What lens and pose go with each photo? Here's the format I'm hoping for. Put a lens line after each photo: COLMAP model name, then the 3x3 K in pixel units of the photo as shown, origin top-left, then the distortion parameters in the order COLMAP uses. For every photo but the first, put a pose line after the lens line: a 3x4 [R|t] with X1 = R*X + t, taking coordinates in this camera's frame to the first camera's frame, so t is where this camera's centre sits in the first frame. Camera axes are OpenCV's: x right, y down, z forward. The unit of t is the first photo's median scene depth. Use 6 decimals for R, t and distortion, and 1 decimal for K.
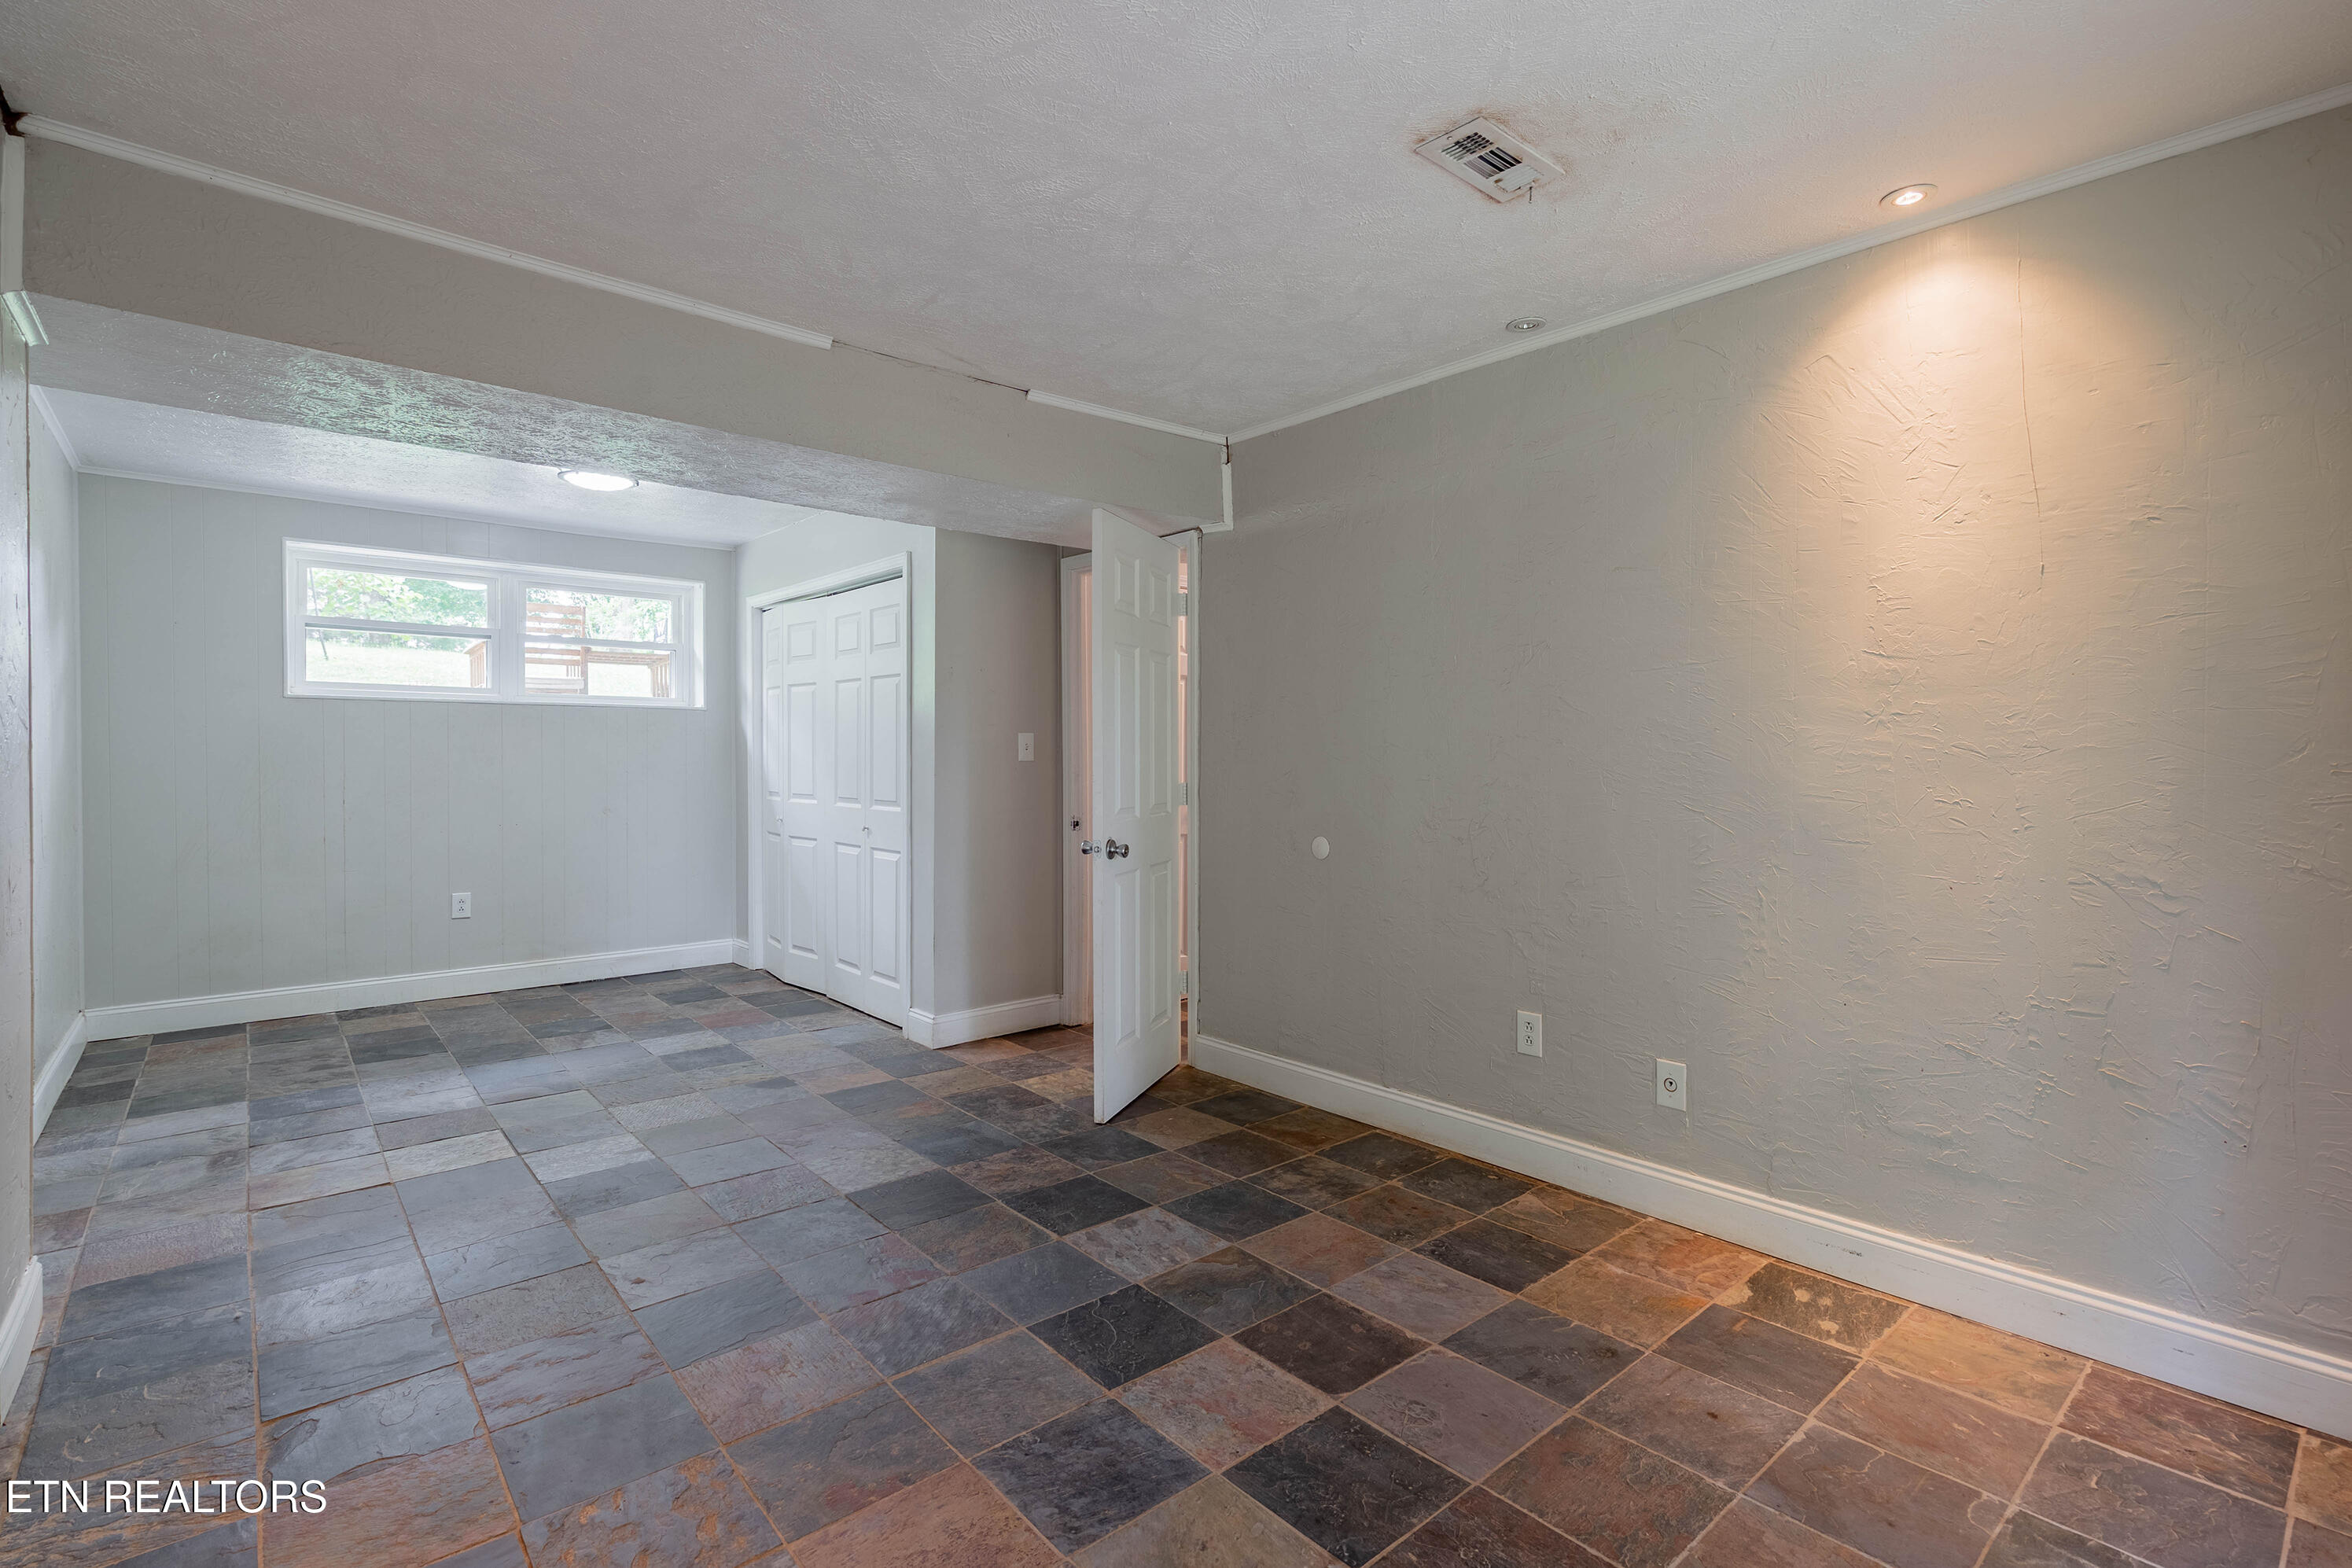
lens RADIAL K [[1090.8, 0, 1194.6], [0, 1090.8, 769.9], [0, 0, 1]] dist [-0.000860, -0.000076]
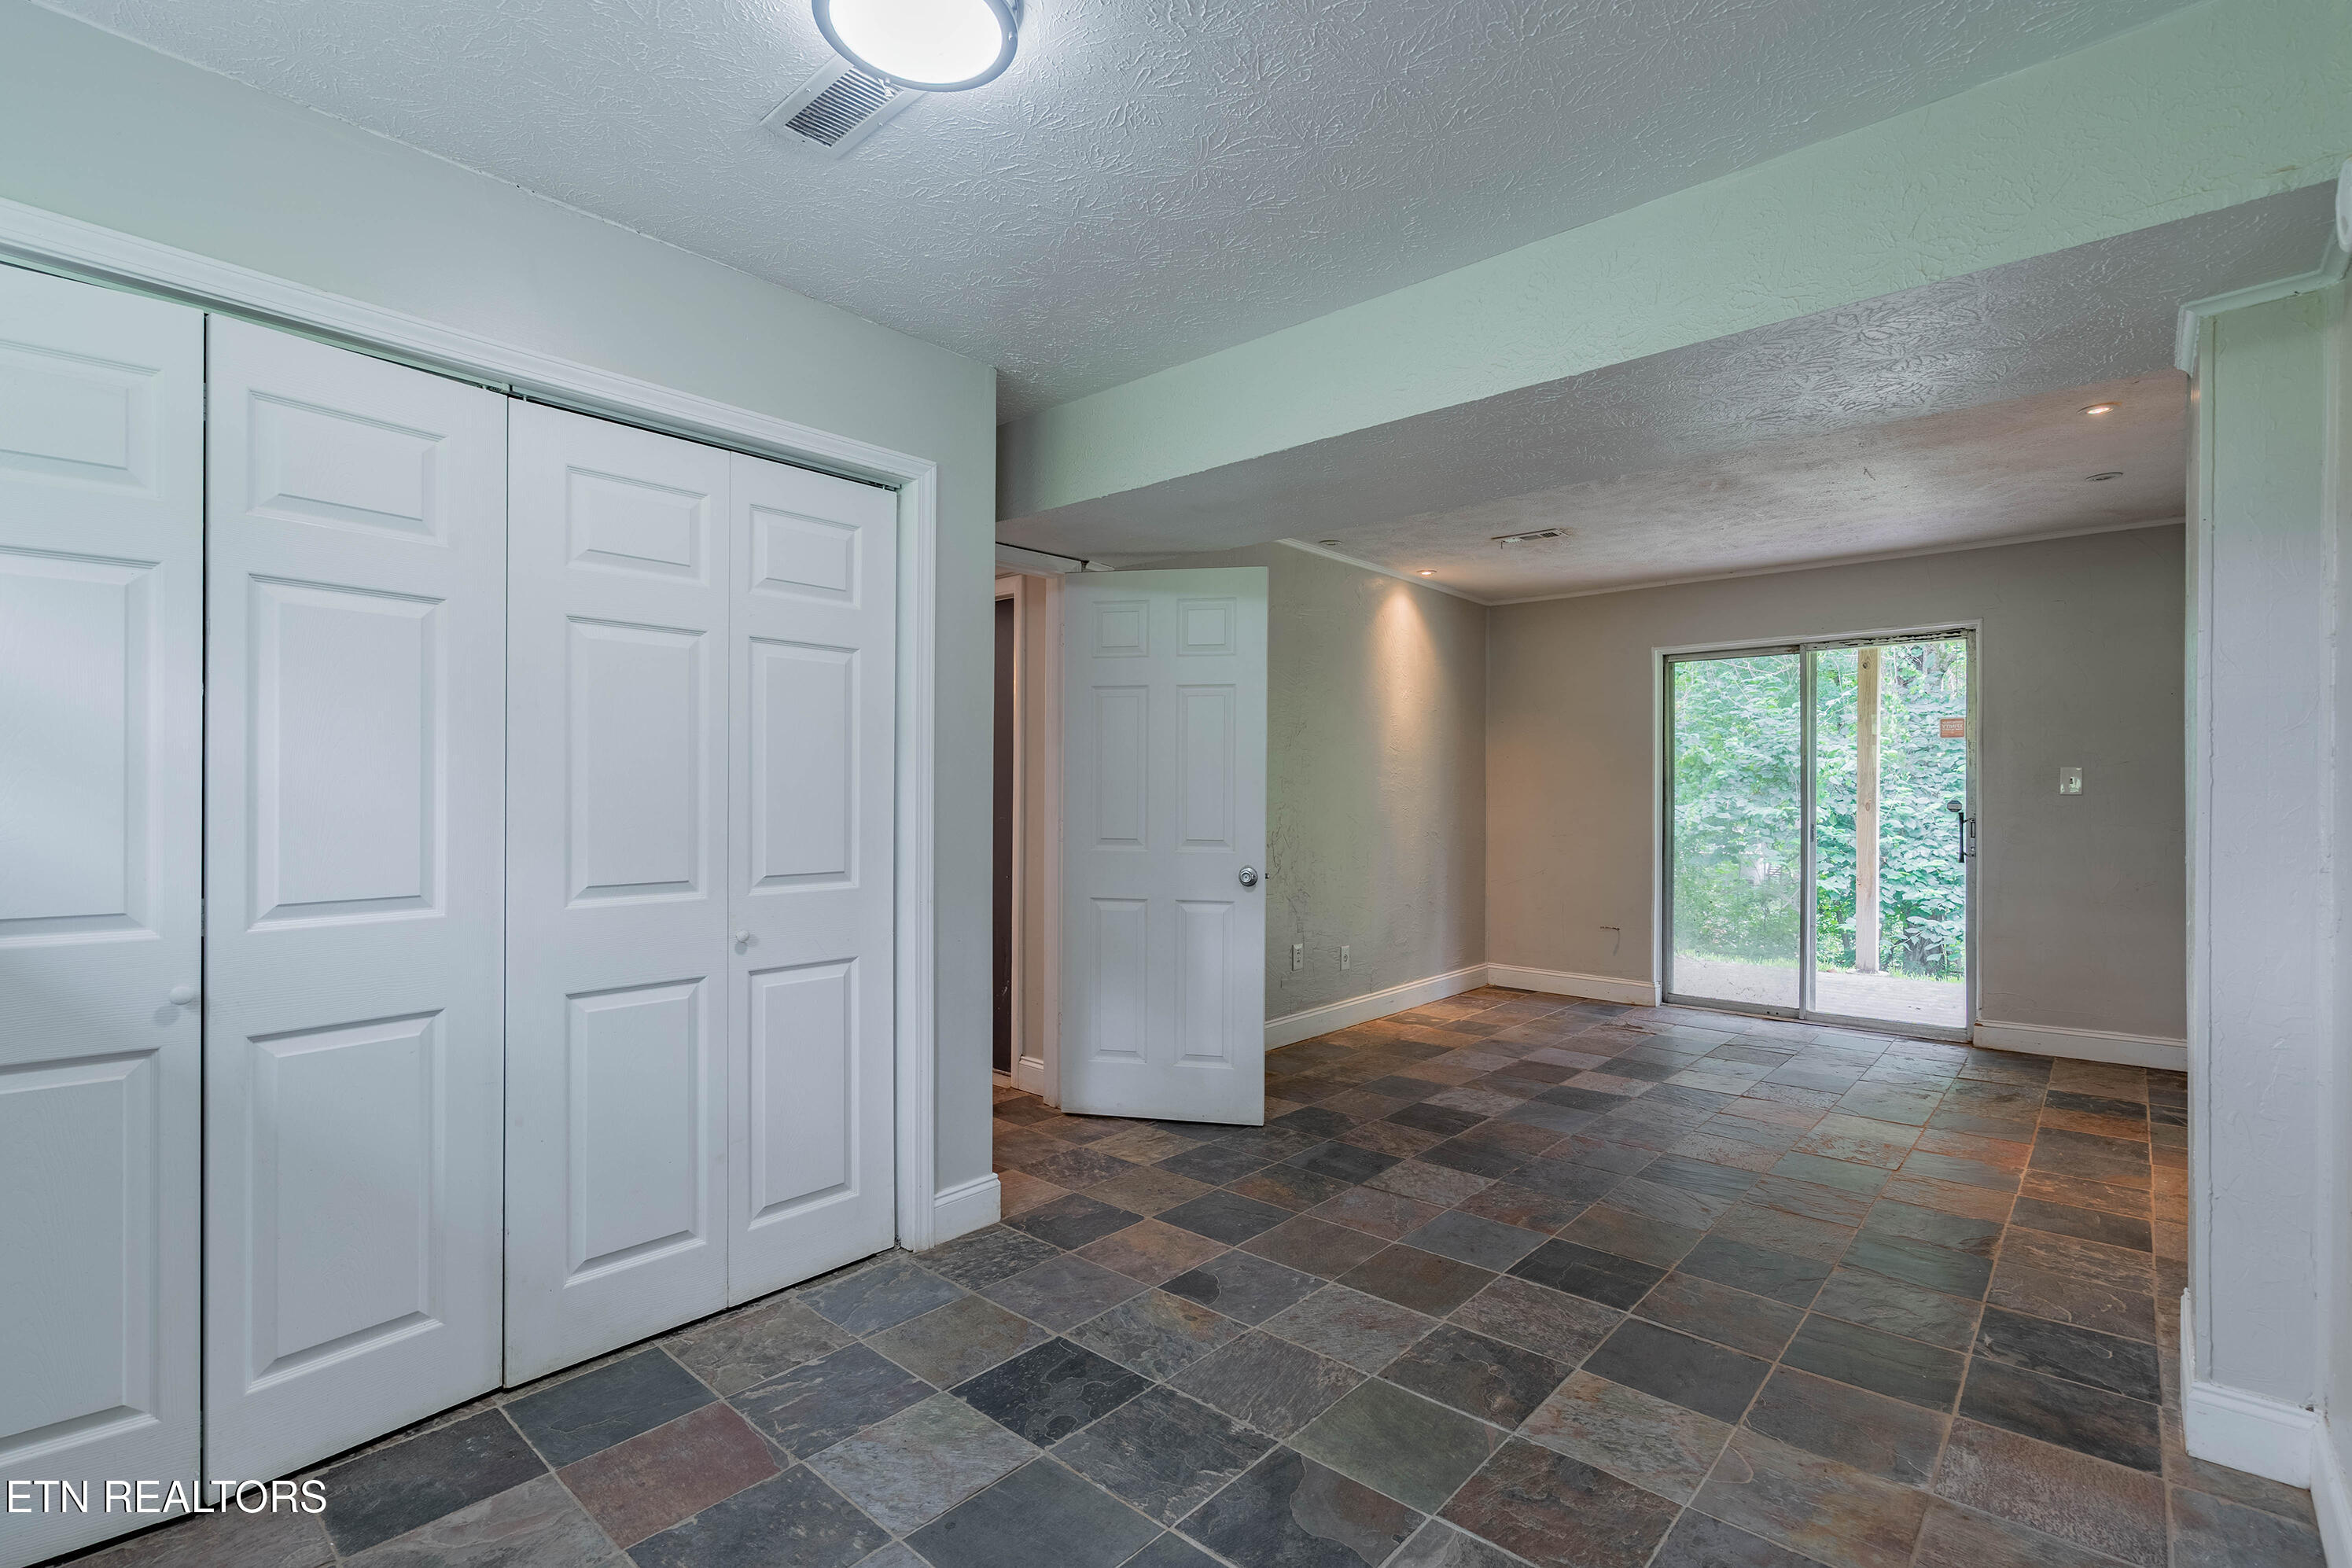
lens RADIAL K [[1092.1, 0, 1200.8], [0, 1092.1, 787.5], [0, 0, 1]] dist [0.000382, 0.000570]
pose [[-0.140546, 0.003650, 0.990067, -1.356952], [0.013150, 0.999912, -0.001820, -0.014373], [-0.989987, 0.012764, -0.140582, 1.415301]]
